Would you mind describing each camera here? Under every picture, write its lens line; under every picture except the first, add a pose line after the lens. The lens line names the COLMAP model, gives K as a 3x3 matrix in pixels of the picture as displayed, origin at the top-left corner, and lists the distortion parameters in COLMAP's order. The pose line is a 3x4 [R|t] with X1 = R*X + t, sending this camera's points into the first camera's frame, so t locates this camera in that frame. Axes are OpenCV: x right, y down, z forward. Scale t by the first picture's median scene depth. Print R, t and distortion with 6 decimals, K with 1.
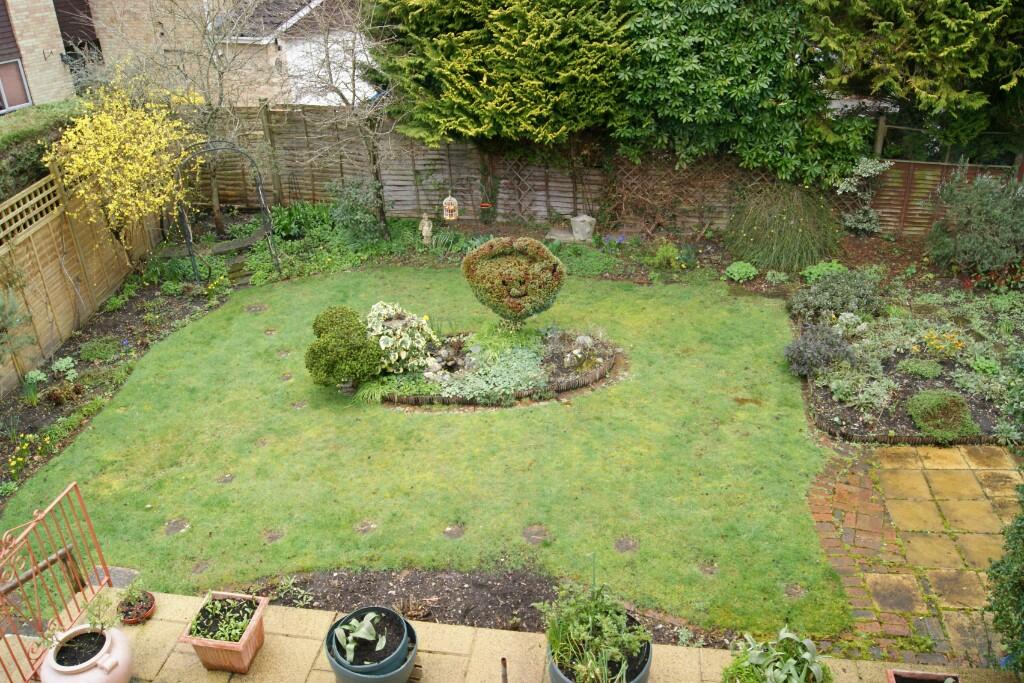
lens RADIAL K [[794.8, 0, 511.2], [0, 794.8, 340.0], [0, 0, 1]] dist [-0.081444, 0.007785]
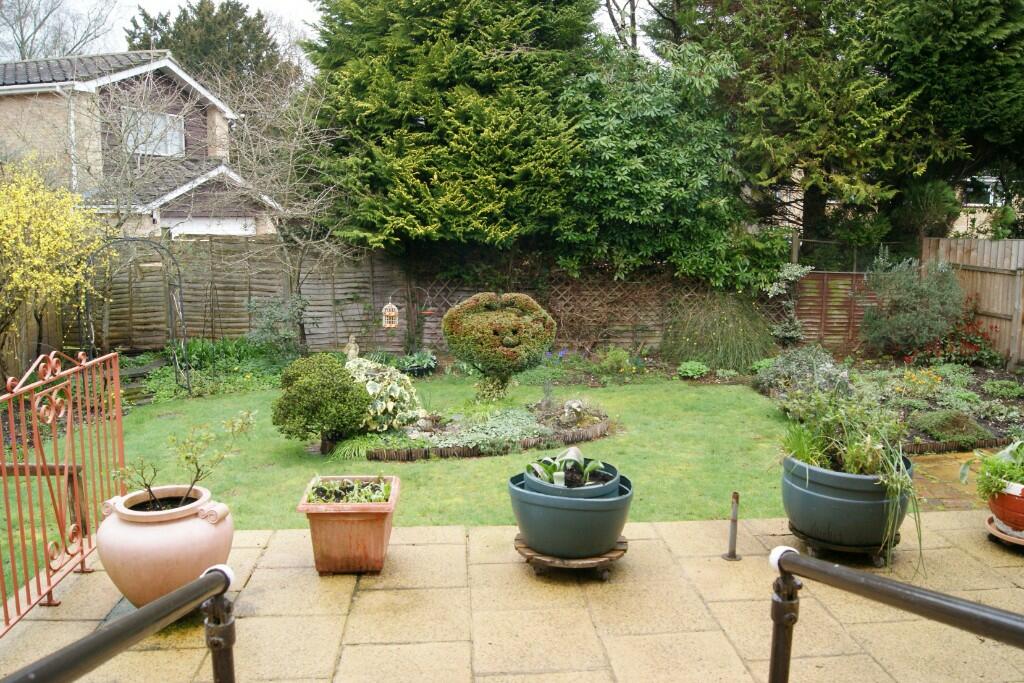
lens RADIAL K [[817.2, 0, 528.3], [0, 817.2, 338.5], [0, 0, 1]] dist [-0.081808, 0.015293]
pose [[0.972187, 0.002210, 0.234194, -0.162095], [0.073733, 0.946220, -0.315011, 0.197926], [-0.222295, 0.323518, 0.919740, 0.093536]]
